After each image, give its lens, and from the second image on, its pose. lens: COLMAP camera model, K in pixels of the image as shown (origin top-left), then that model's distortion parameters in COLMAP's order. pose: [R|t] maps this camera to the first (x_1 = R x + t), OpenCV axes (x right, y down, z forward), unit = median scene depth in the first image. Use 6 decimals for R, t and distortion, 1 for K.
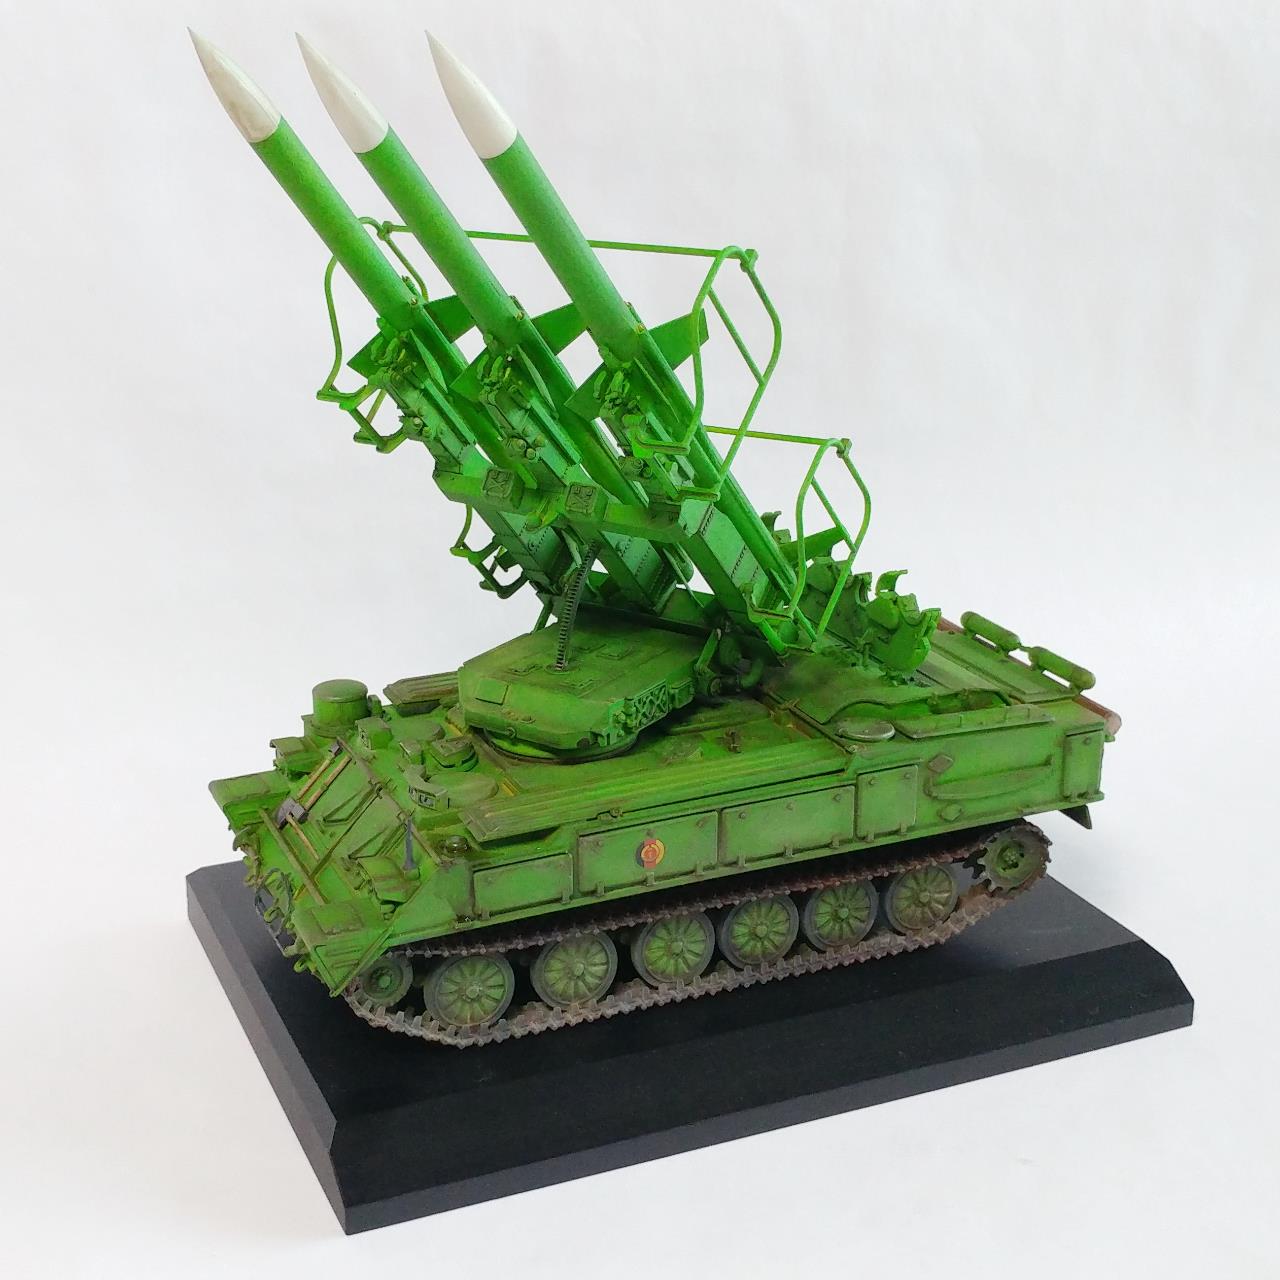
lens RADIAL K [[2060.0, 0, 599.5], [0, 2060.0, 642.6], [0, 0, 1]] dist [0.035236, -0.030622]
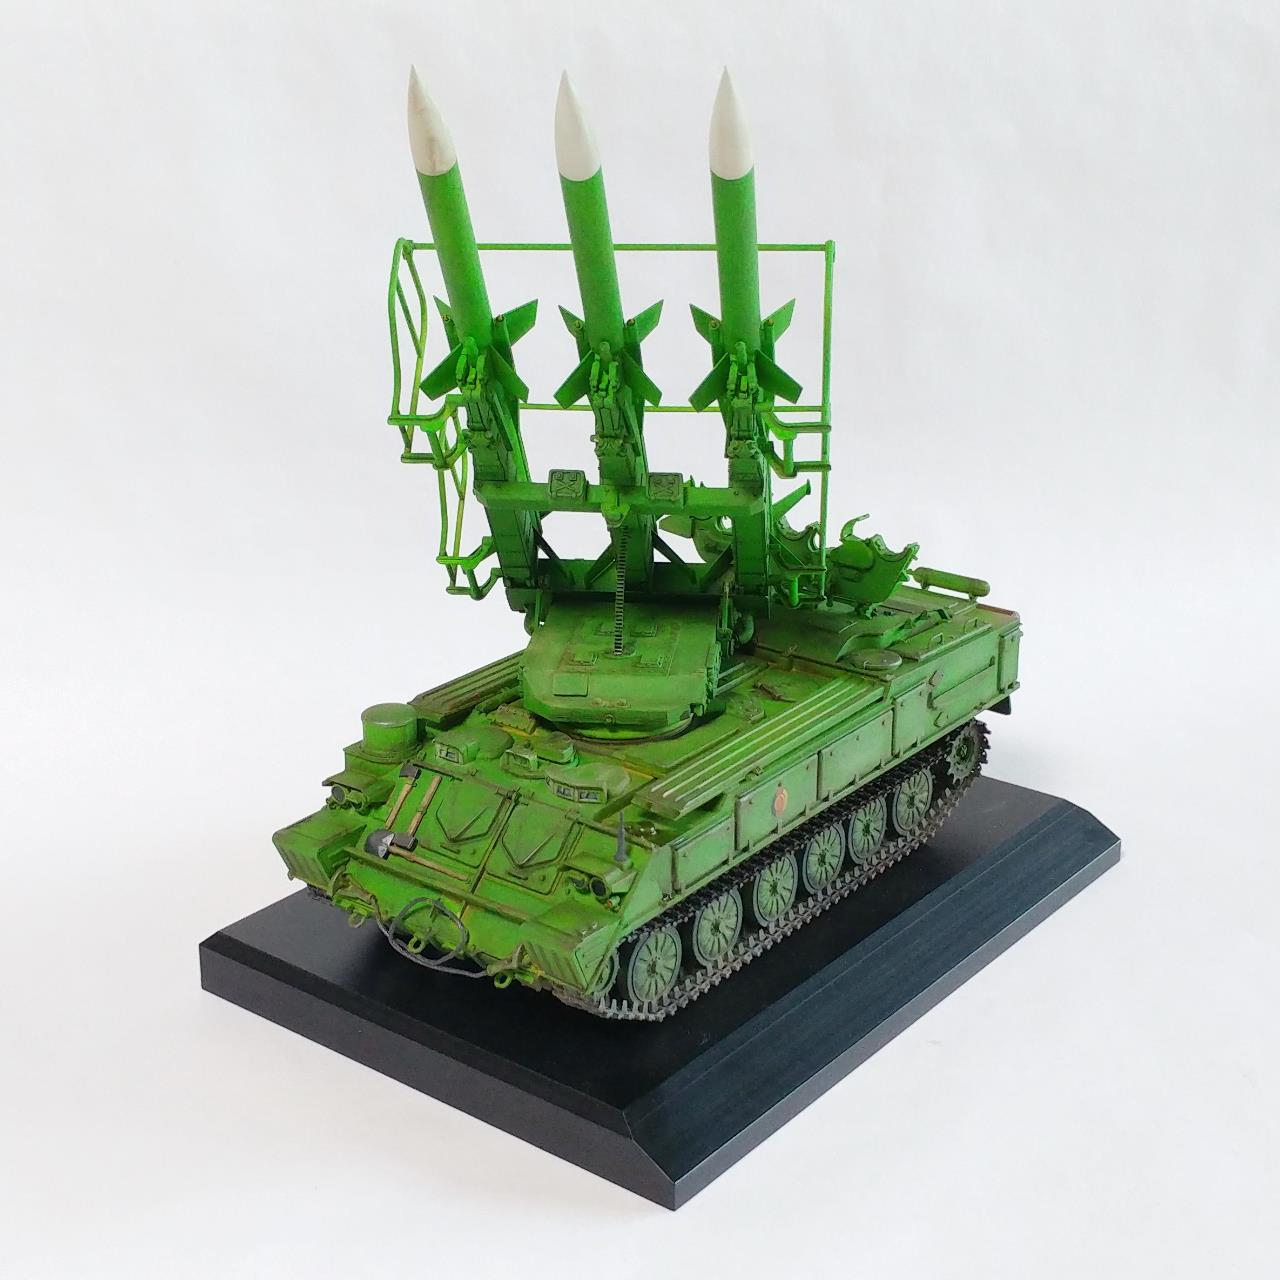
lens RADIAL K [[2060.0, 0, 599.5], [0, 2060.0, 642.6], [0, 0, 1]] dist [0.035236, -0.030622]
pose [[0.883210, -0.167134, 0.438185, -0.490661], [0.161575, 0.985580, 0.050250, -0.047104], [-0.440264, 0.026419, 0.897479, 0.067381]]
